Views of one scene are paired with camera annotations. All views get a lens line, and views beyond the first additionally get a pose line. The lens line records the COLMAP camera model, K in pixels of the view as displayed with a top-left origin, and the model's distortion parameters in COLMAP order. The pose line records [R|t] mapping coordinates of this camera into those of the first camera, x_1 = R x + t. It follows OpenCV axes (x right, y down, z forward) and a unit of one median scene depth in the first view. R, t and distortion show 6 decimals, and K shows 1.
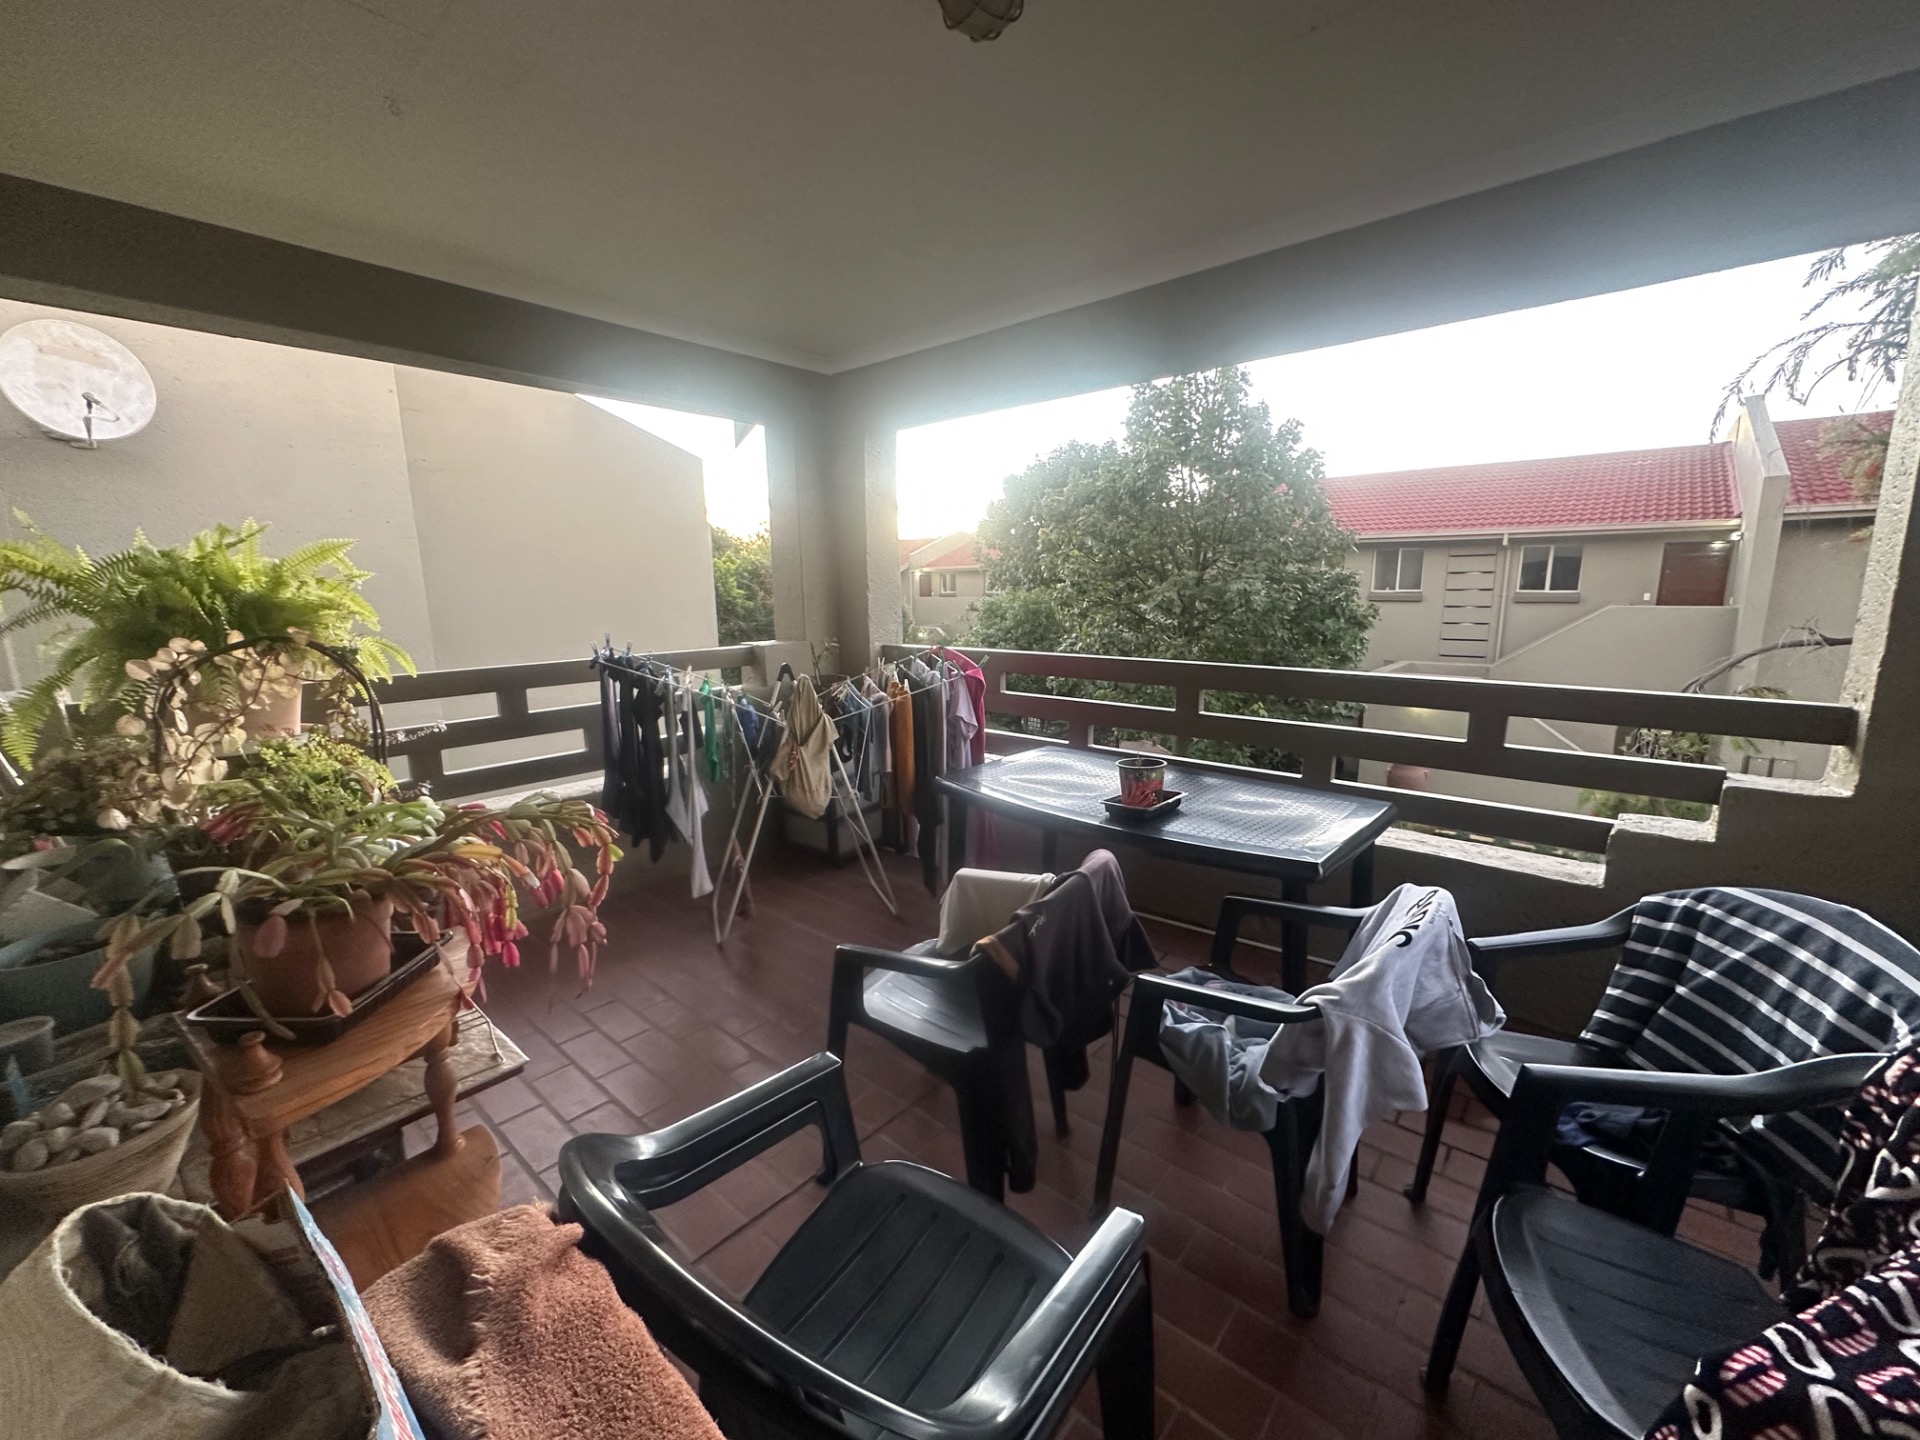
lens RADIAL K [[765.3, 0, 956.0], [0, 765.3, 721.0], [0, 0, 1]] dist [-0.000627, 0.000516]
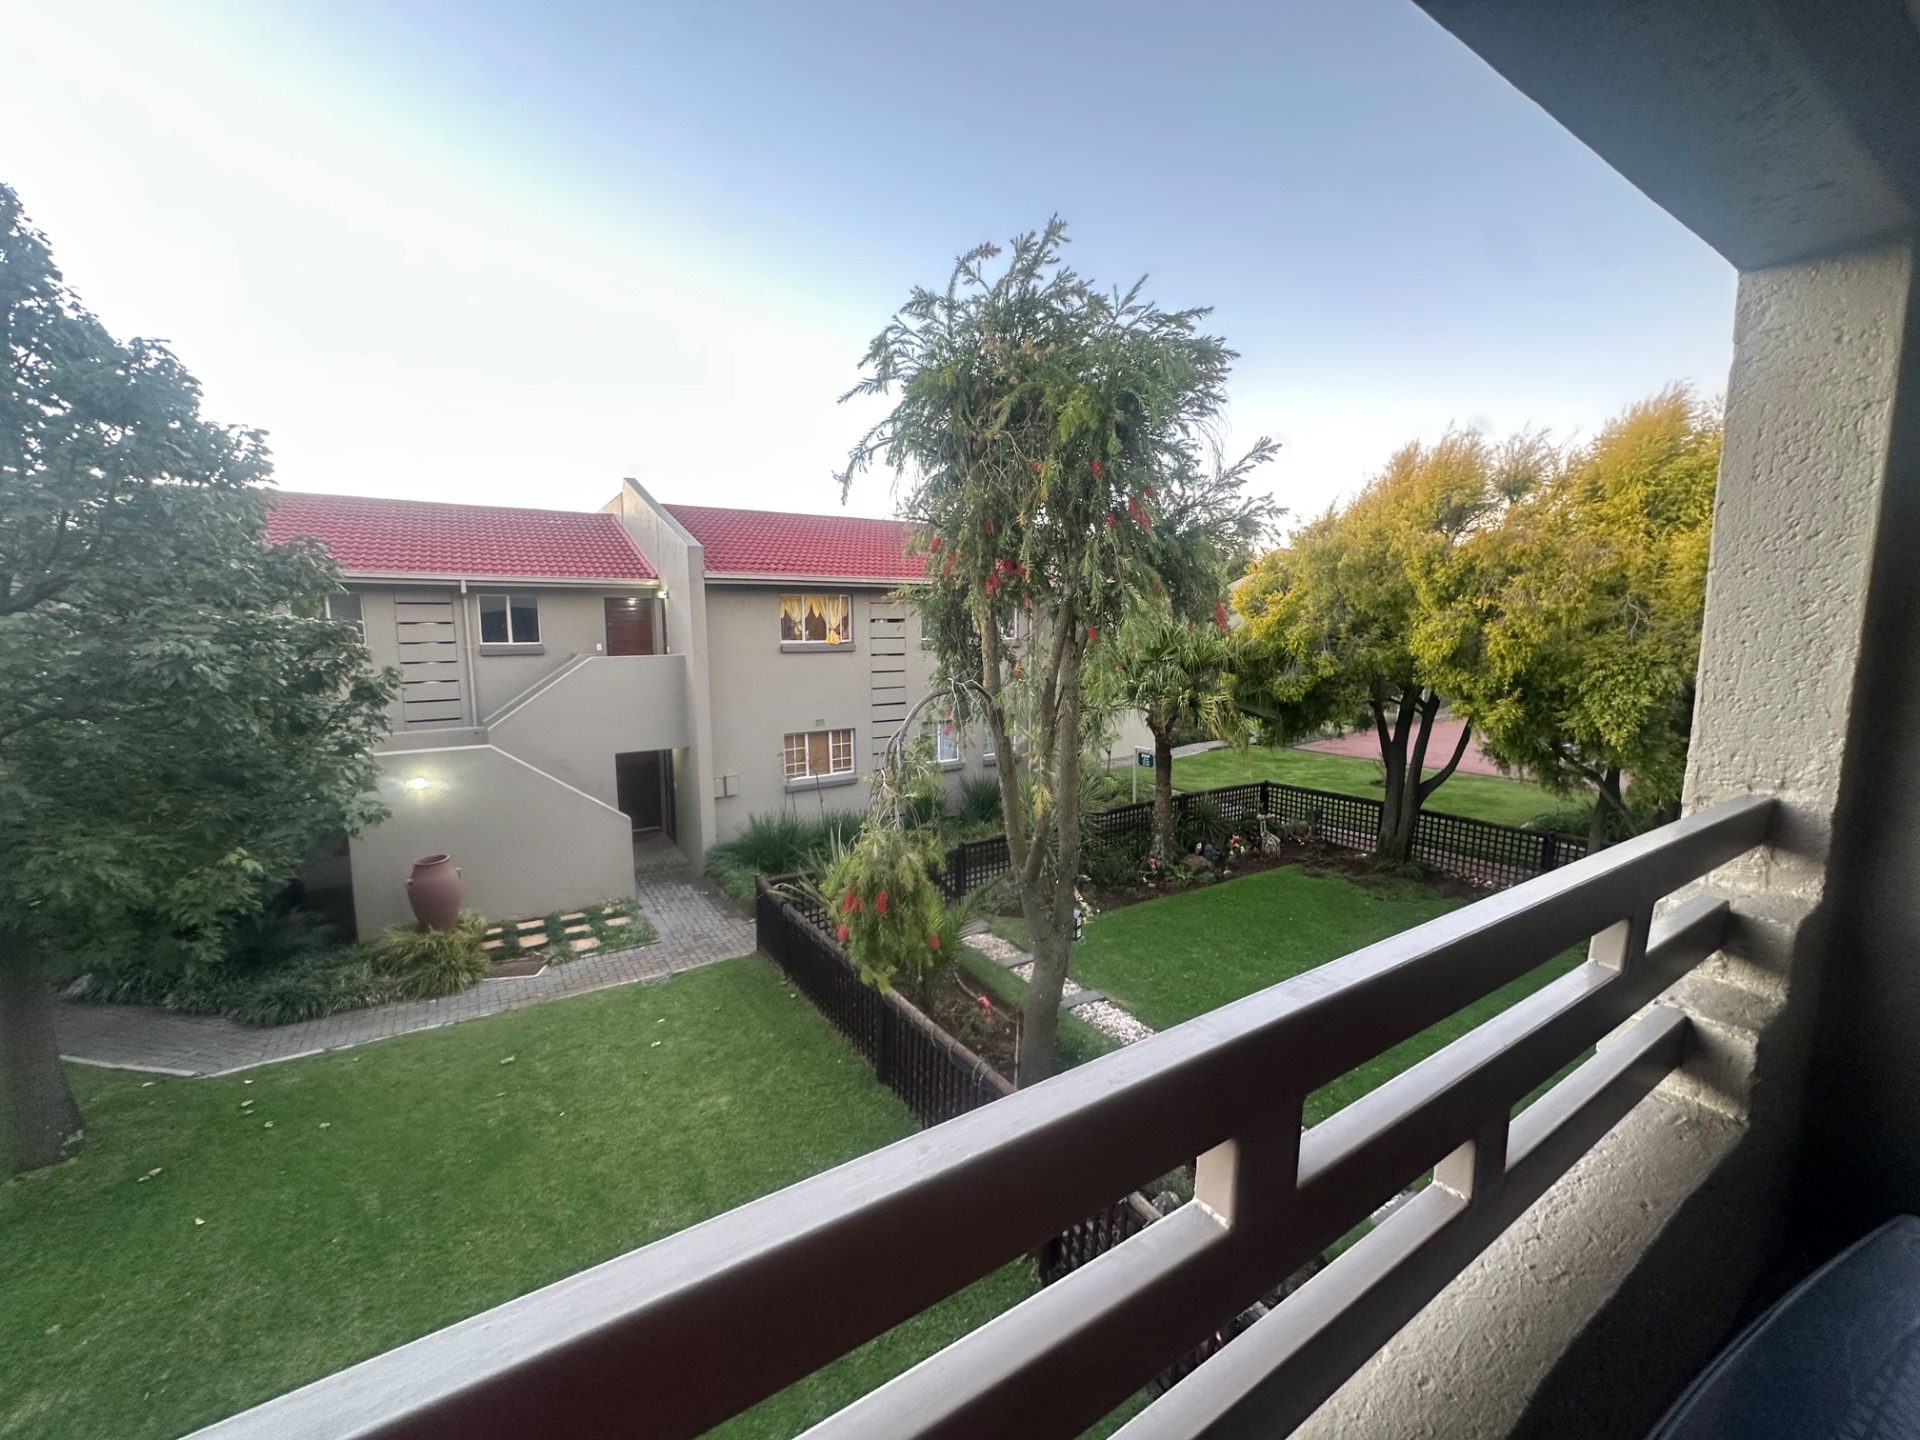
lens RADIAL K [[766.1, 0, 958.9], [0, 766.1, 719.1], [0, 0, 1]] dist [-0.002386, 0.000099]
pose [[0.288370, -0.110779, 0.951089, 0.106304], [0.172363, 0.983065, 0.062243, -0.243827], [-0.941878, 0.145983, 0.302580, 1.221731]]
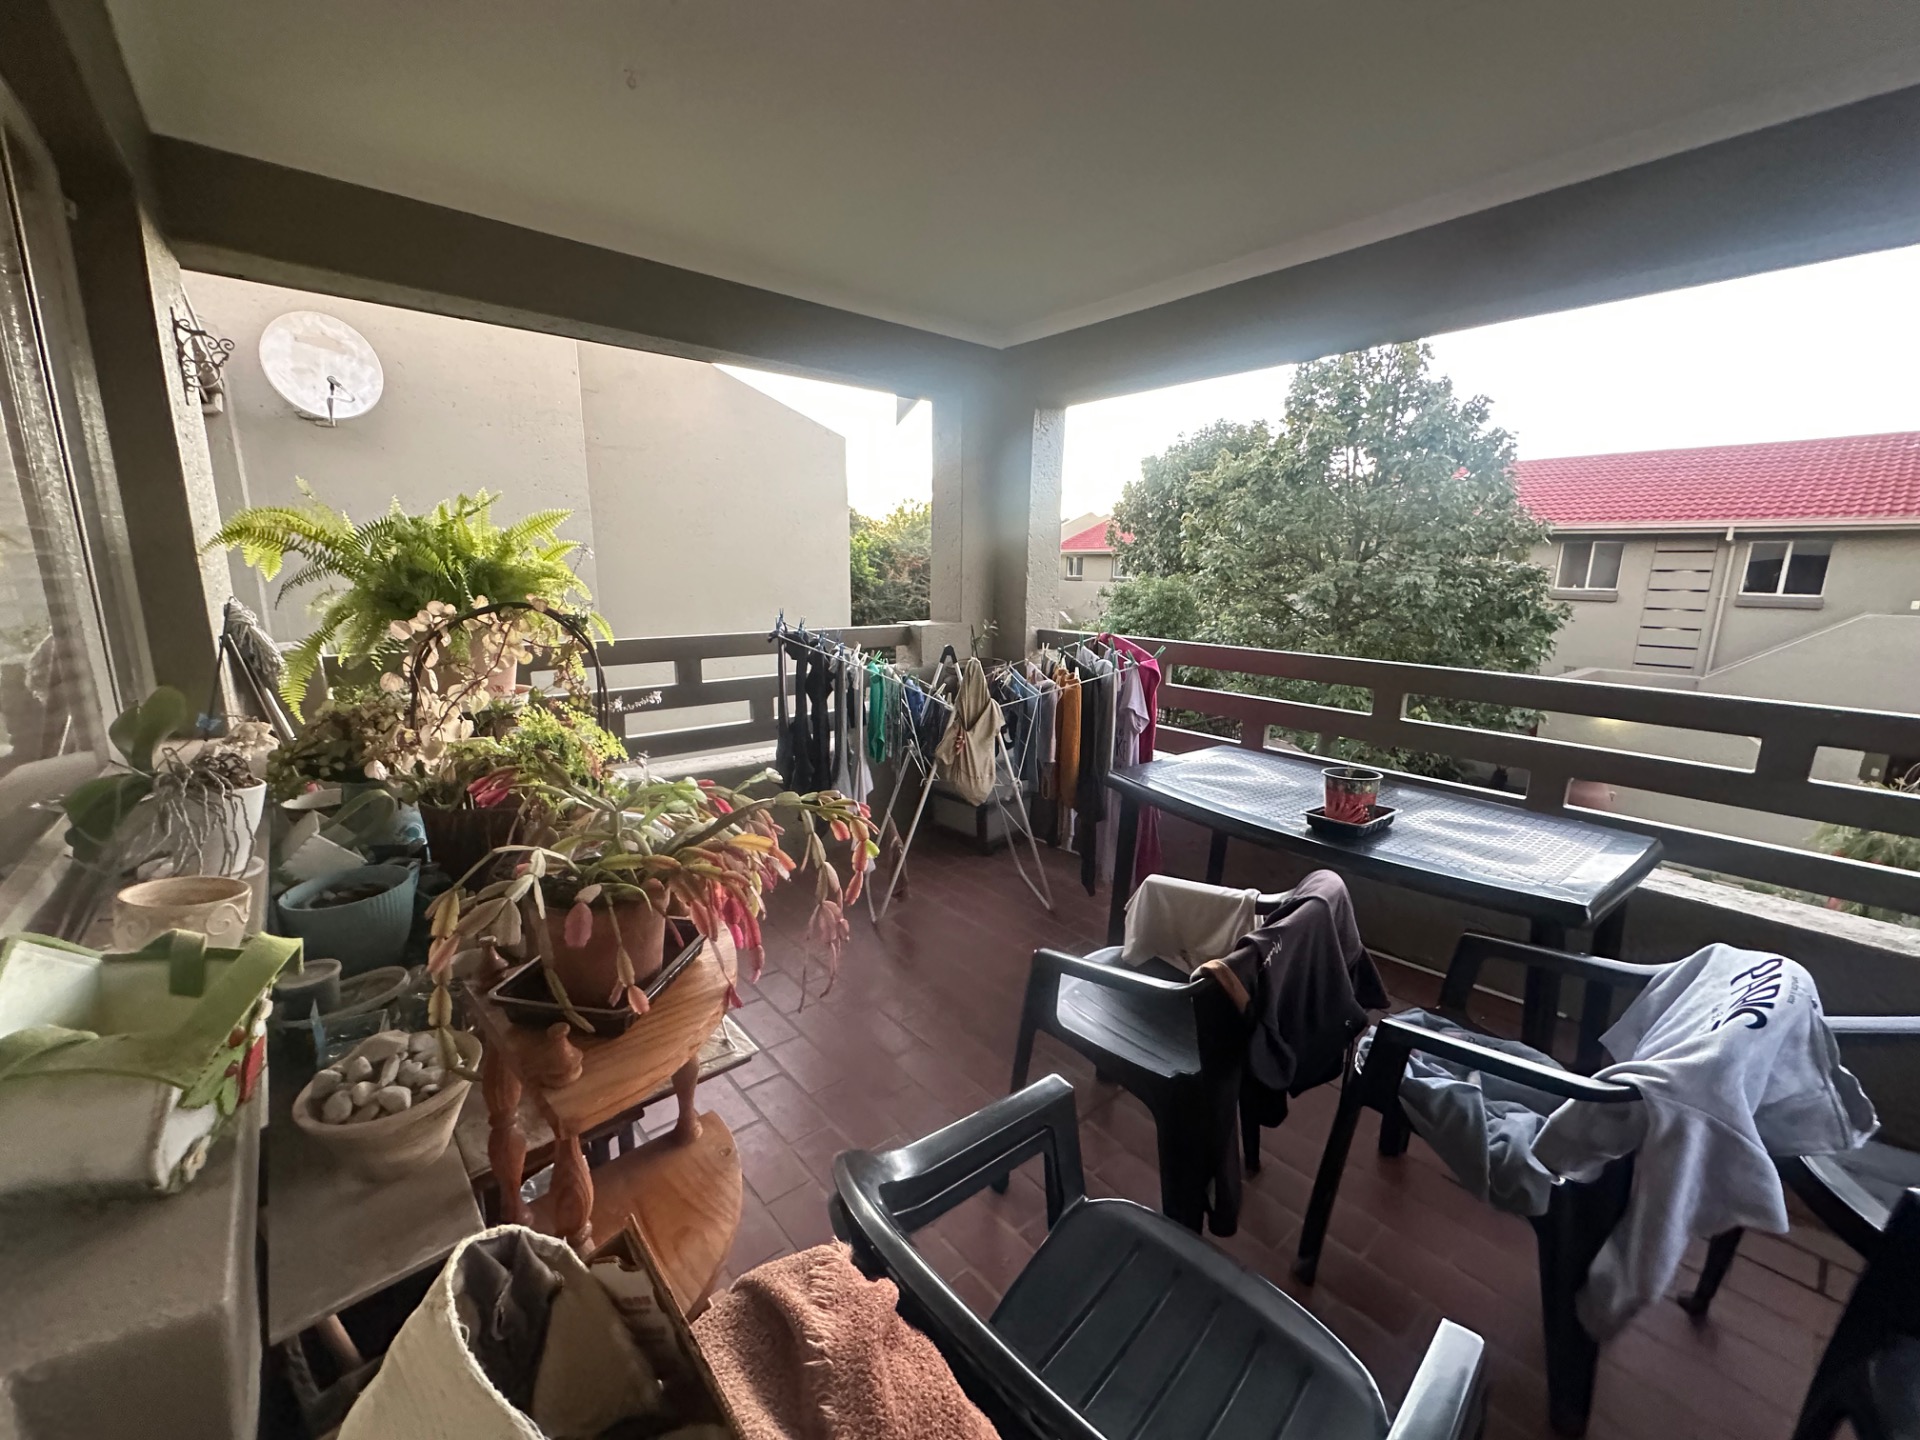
lens RADIAL K [[765.3, 0, 960.0], [0, 765.3, 720.0], [0, 0, 1]] dist [-0.000063, 0.000178]
pose [[0.988064, 0.055804, -0.143583, -0.075956], [-0.052739, 0.998294, 0.025062, -0.005413], [0.144736, -0.017191, 0.989321, 0.032875]]
